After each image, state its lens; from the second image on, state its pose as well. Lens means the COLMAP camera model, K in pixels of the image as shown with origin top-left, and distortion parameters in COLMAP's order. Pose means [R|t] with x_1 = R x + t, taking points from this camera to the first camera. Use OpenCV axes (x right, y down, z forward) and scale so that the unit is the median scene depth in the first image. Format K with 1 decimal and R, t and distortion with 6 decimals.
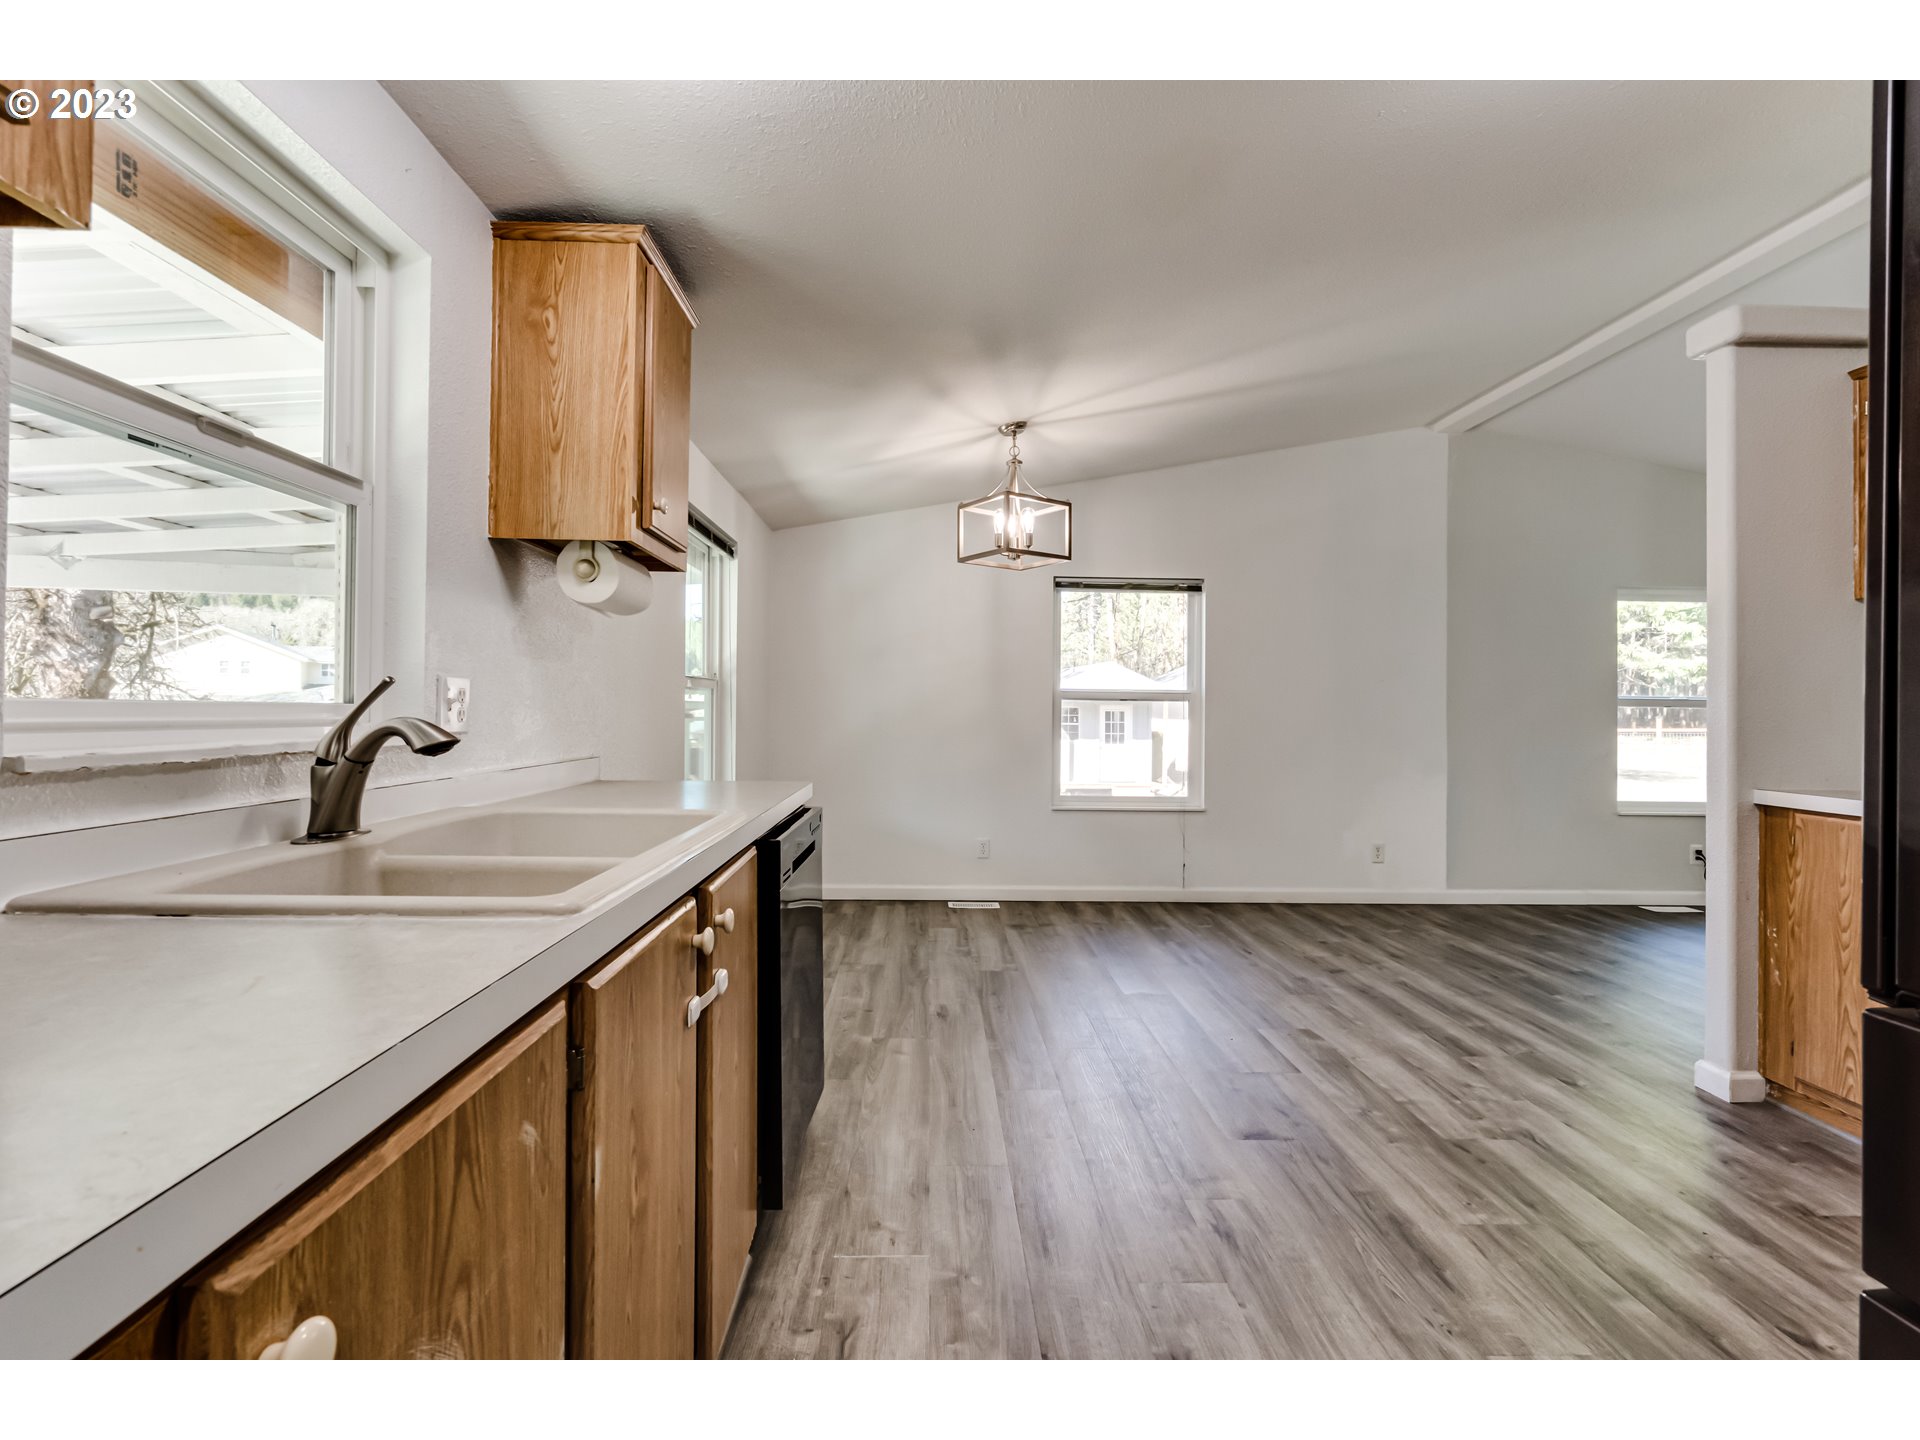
lens RADIAL K [[883.3, 0, 948.5], [0, 883.3, 707.0], [0, 0, 1]] dist [0.000332, 0.000042]
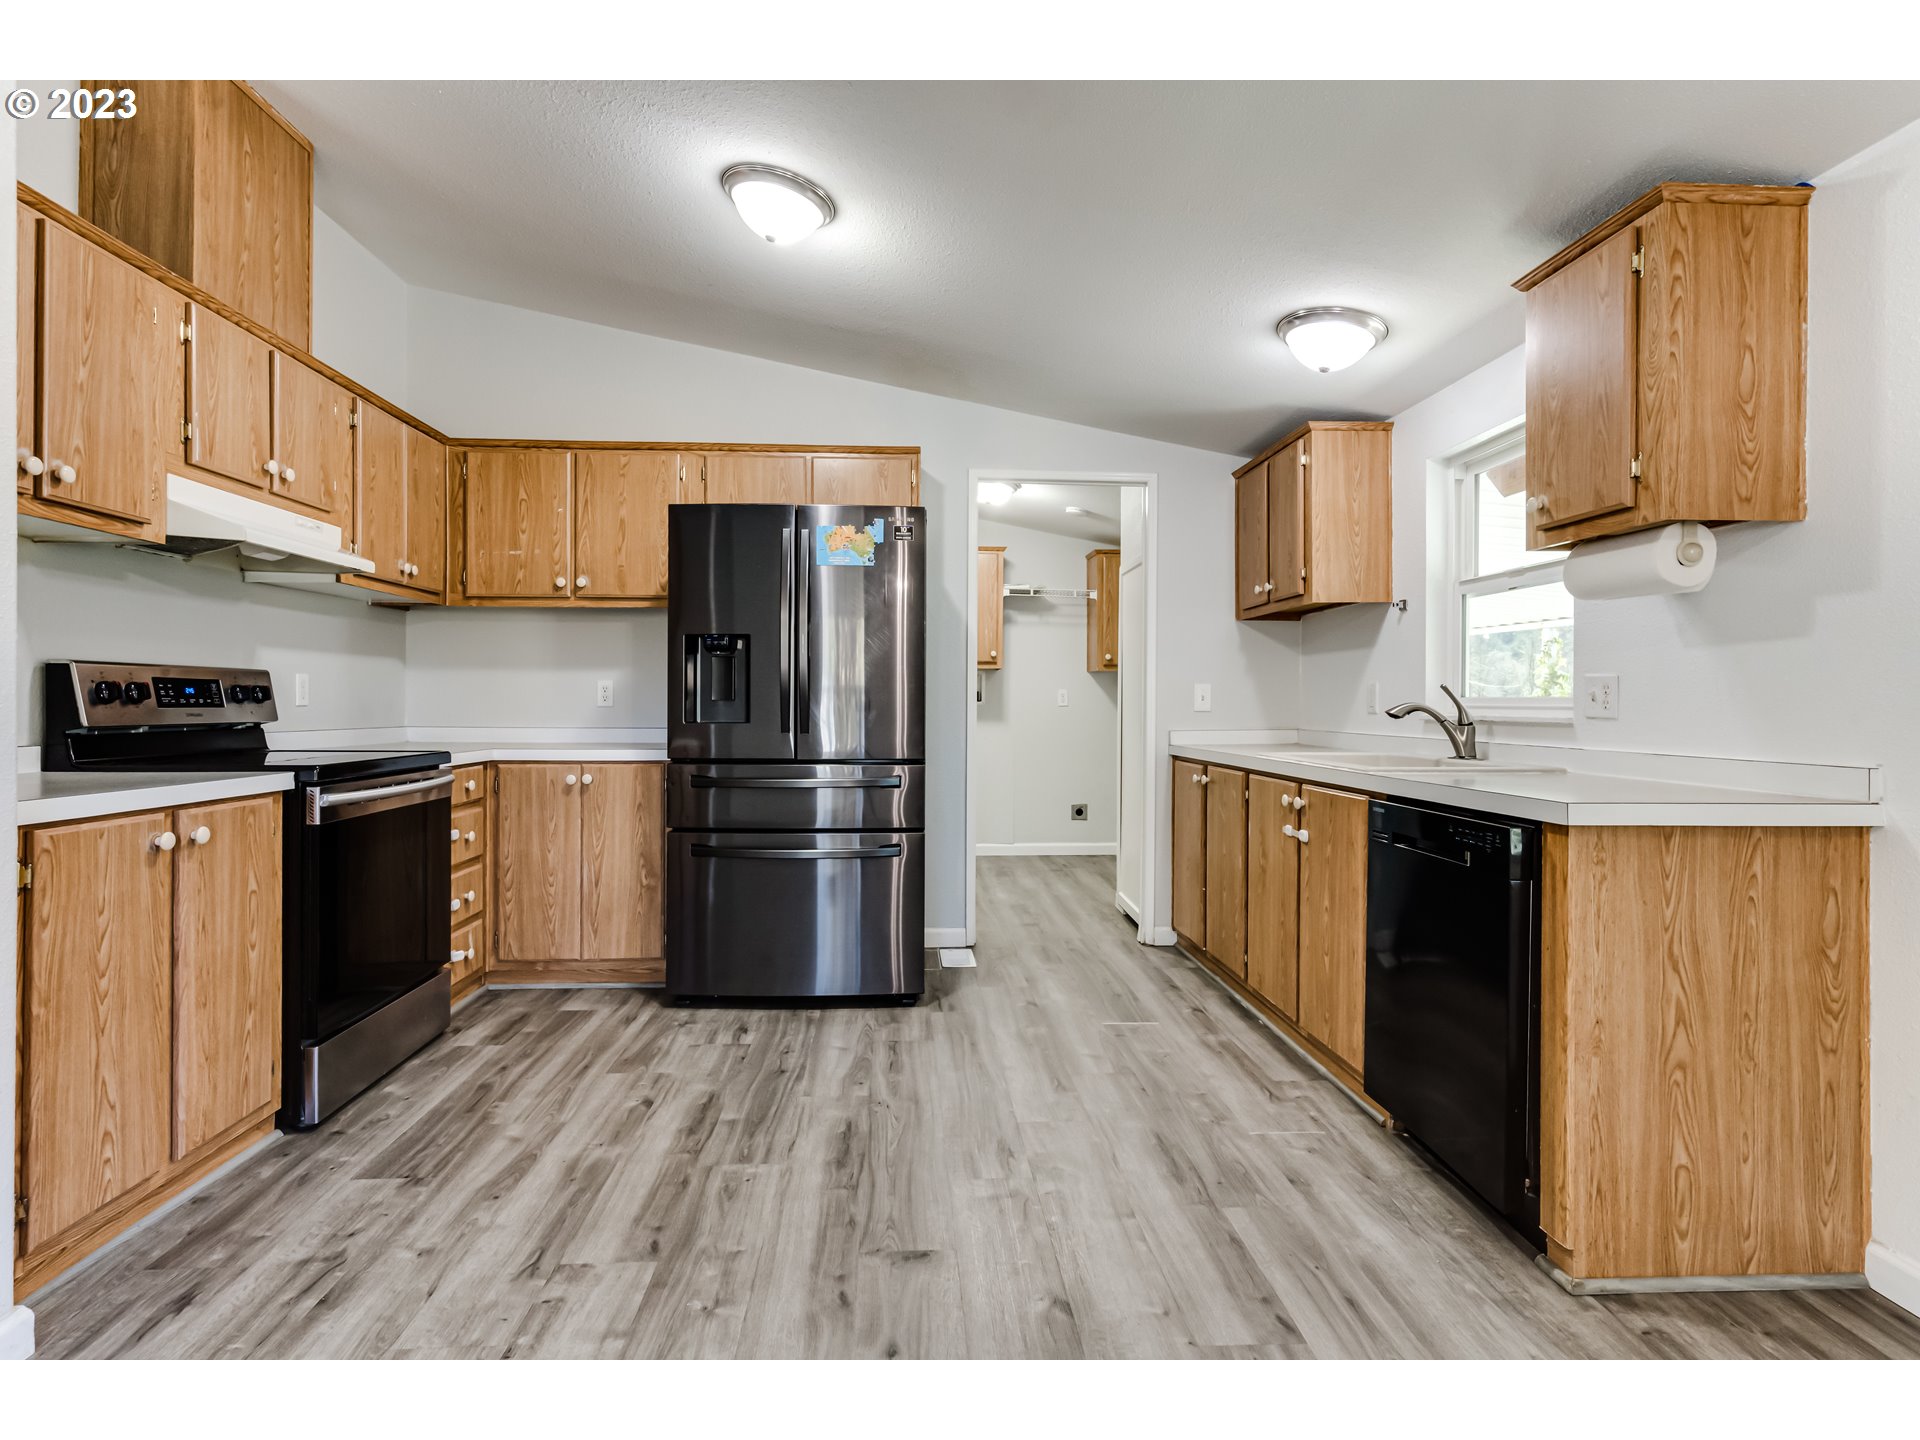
lens RADIAL K [[979.5, 0, 966.5], [0, 979.5, 712.4], [0, 0, 1]] dist [-0.005314, -0.001163]
pose [[-0.998582, -0.015147, -0.051037, 0.406753], [-0.015392, 0.999872, 0.004401, 0.027910], [0.050964, 0.005180, -0.998687, 2.103829]]
